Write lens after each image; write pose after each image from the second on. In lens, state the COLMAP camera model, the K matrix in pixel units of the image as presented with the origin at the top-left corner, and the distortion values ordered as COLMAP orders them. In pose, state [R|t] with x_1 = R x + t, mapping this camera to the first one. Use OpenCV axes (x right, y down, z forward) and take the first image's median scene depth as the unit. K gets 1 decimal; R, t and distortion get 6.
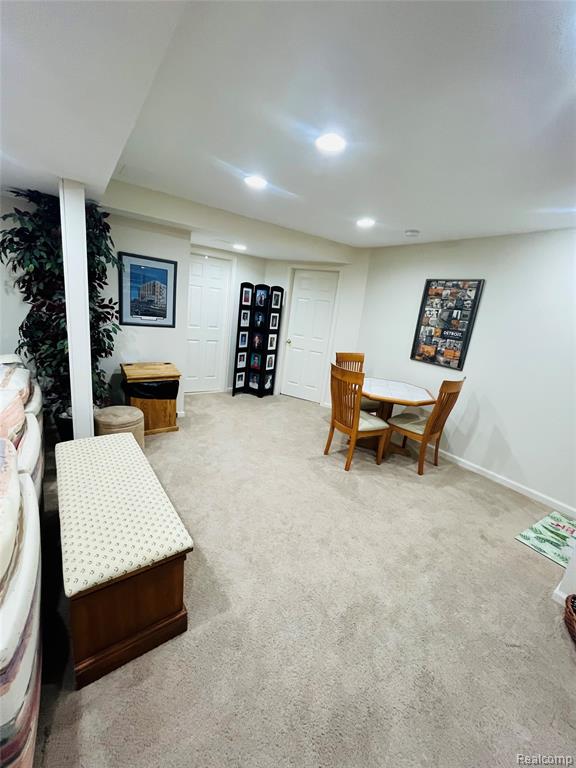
lens RADIAL K [[310.7, 0, 289.3], [0, 310.7, 382.0], [0, 0, 1]] dist [-0.002890, 0.000497]
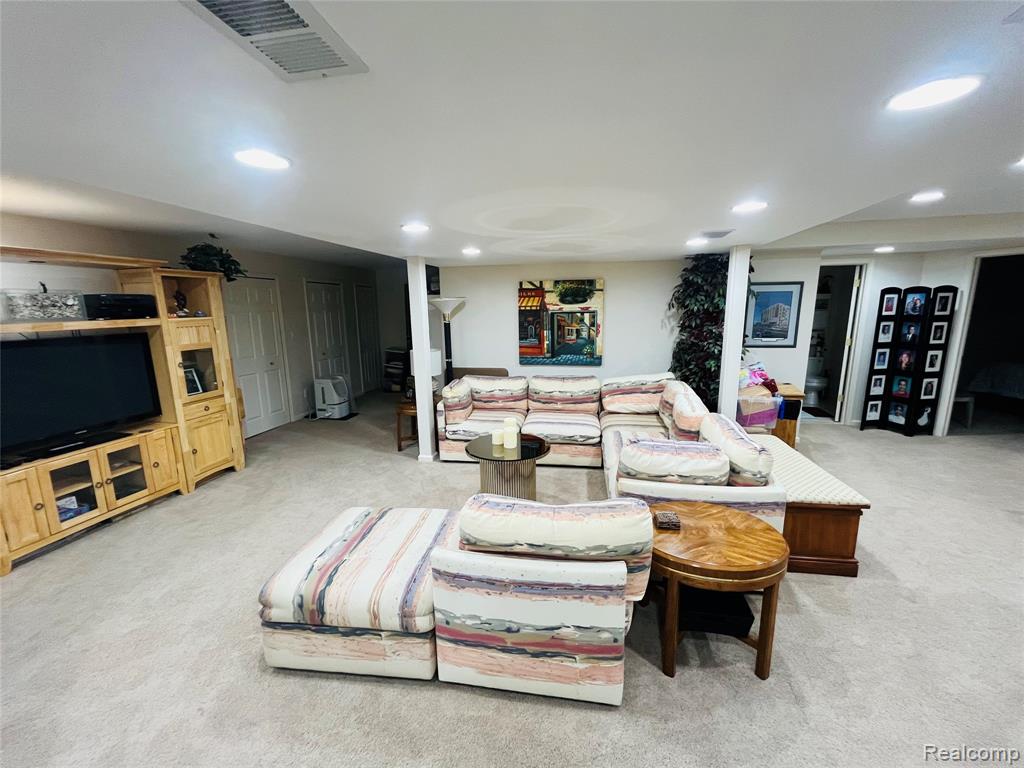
lens RADIAL K [[414.2, 0, 509.2], [0, 414.2, 383.7], [0, 0, 1]] dist [-0.002890, 0.000497]
pose [[0.677753, 0.011806, -0.735195, -0.017055], [-0.083605, 0.994624, -0.061101, 0.069349], [0.730521, 0.102877, 0.675096, -0.391364]]
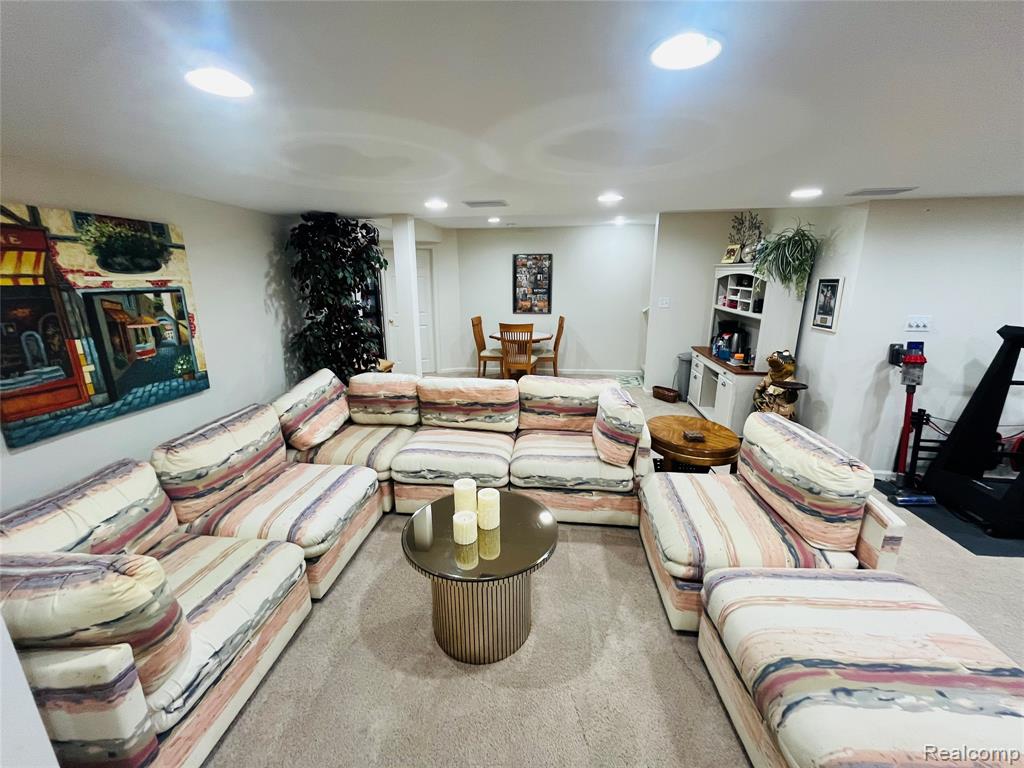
lens RADIAL K [[414.2, 0, 509.2], [0, 414.2, 383.7], [0, 0, 1]] dist [-0.002890, 0.000497]
pose [[0.679872, -0.288583, 0.674162, -0.739566], [0.250589, 0.955400, 0.156259, -0.053422], [-0.689188, 0.062702, 0.721865, -0.216868]]
